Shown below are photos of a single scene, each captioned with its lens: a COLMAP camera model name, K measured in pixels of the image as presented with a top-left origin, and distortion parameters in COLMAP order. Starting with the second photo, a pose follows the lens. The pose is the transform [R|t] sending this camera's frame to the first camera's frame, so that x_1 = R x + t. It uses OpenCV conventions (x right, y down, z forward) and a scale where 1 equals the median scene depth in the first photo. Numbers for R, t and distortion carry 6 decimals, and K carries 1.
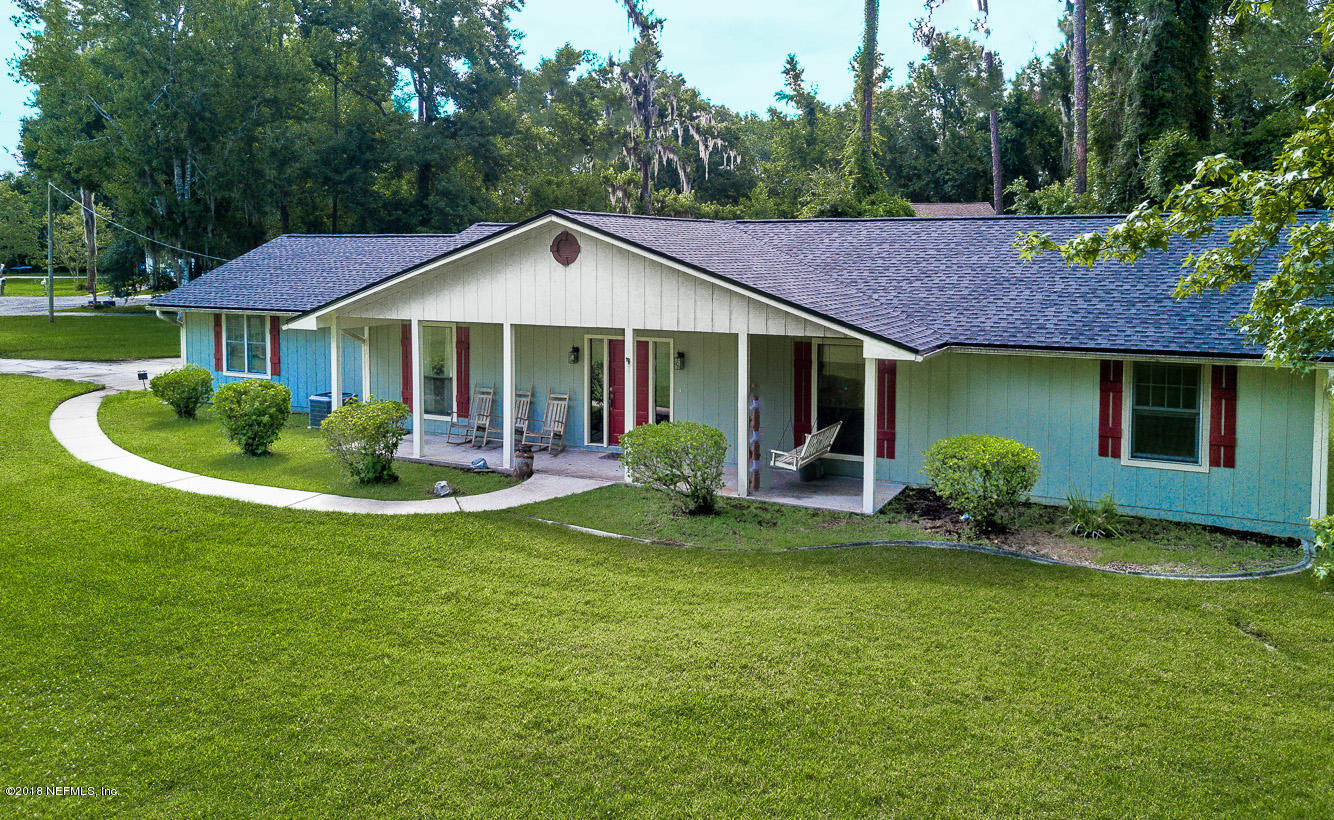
lens RADIAL K [[1030.3, 0, 663.2], [0, 1030.3, 323.8], [0, 0, 1]] dist [0.024803, -0.002977]
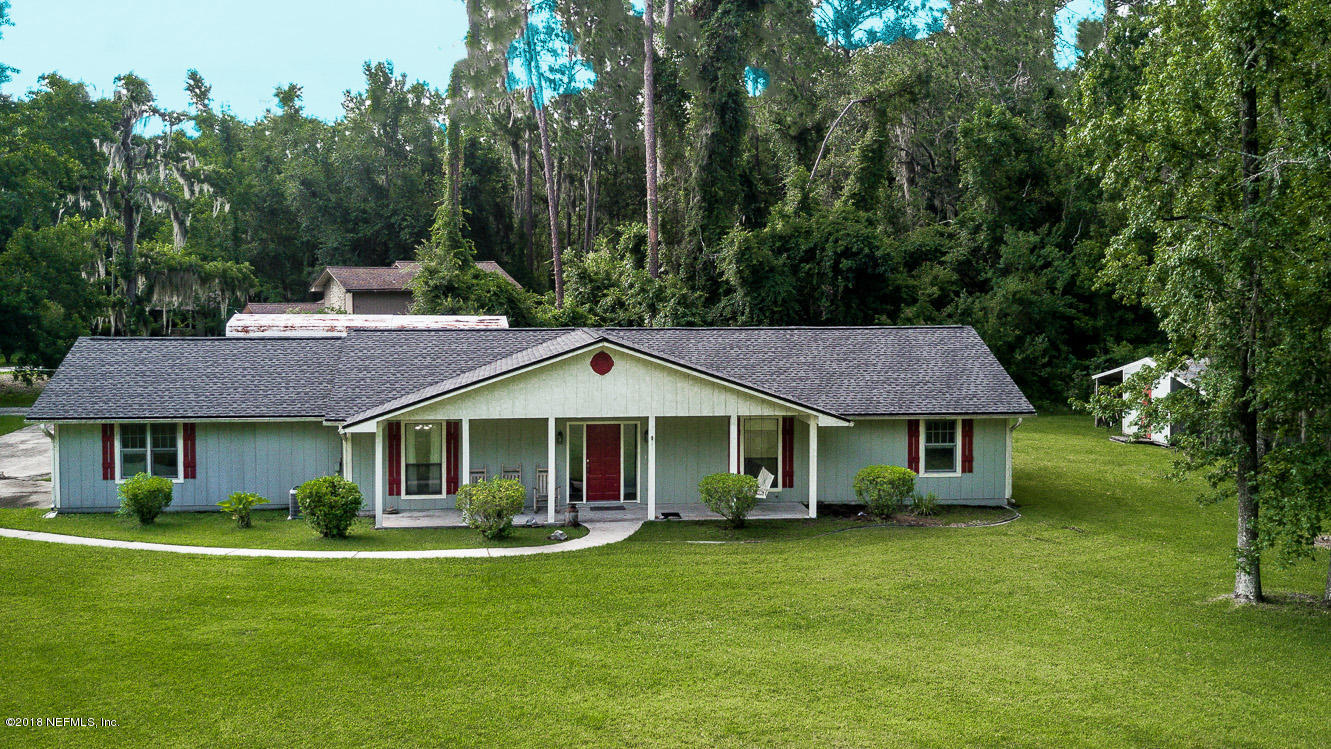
lens RADIAL K [[1356.1, 0, 675.1], [0, 1356.1, 366.9], [0, 0, 1]] dist [-0.012142, 0.000000]
pose [[0.816880, -0.037760, 0.575571, -1.088930], [0.039294, 0.999180, 0.009783, -0.081875], [-0.575468, 0.014625, 0.817694, -0.589781]]
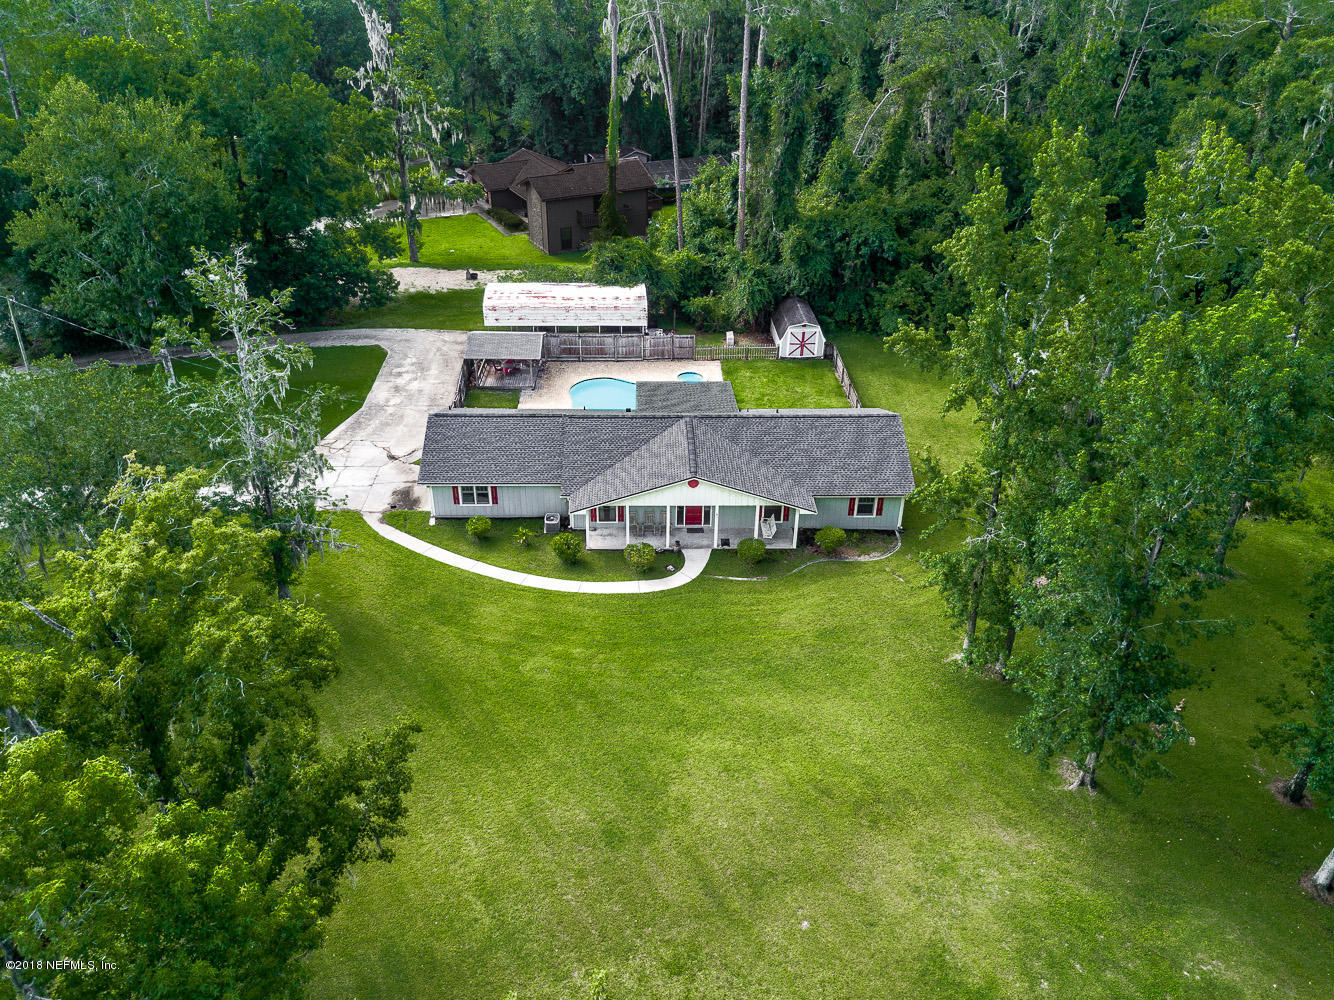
lens RADIAL K [[1033.8, 0, 659.1], [0, 1033.8, 498.1], [0, 0, 1]] dist [0.012848, -0.011014]
pose [[0.876112, -0.247391, 0.413794, -1.390460], [0.026421, 0.881650, 0.471164, -1.406520], [-0.481383, -0.401860, 0.778960, -1.231145]]
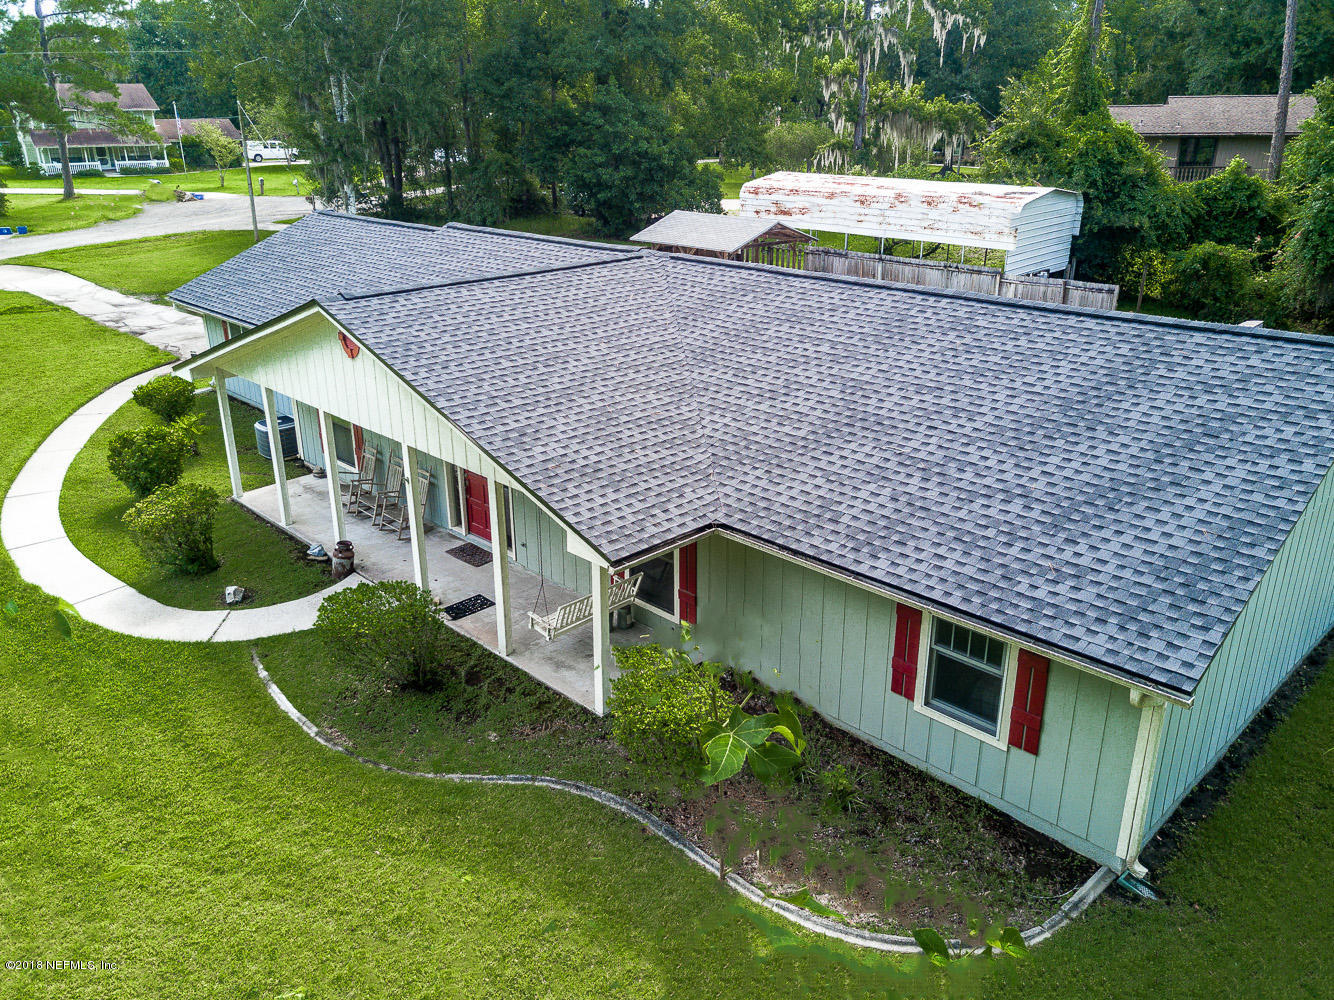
lens RADIAL K [[1033.8, 0, 656.2], [0, 1033.8, 500.8], [0, 0, 1]] dist [0.012848, -0.011014]
pose [[0.949786, 0.103339, -0.295342, 0.413594], [-0.010861, 0.954207, 0.298949, -0.204674], [0.312710, -0.280730, 0.907416, 0.261105]]
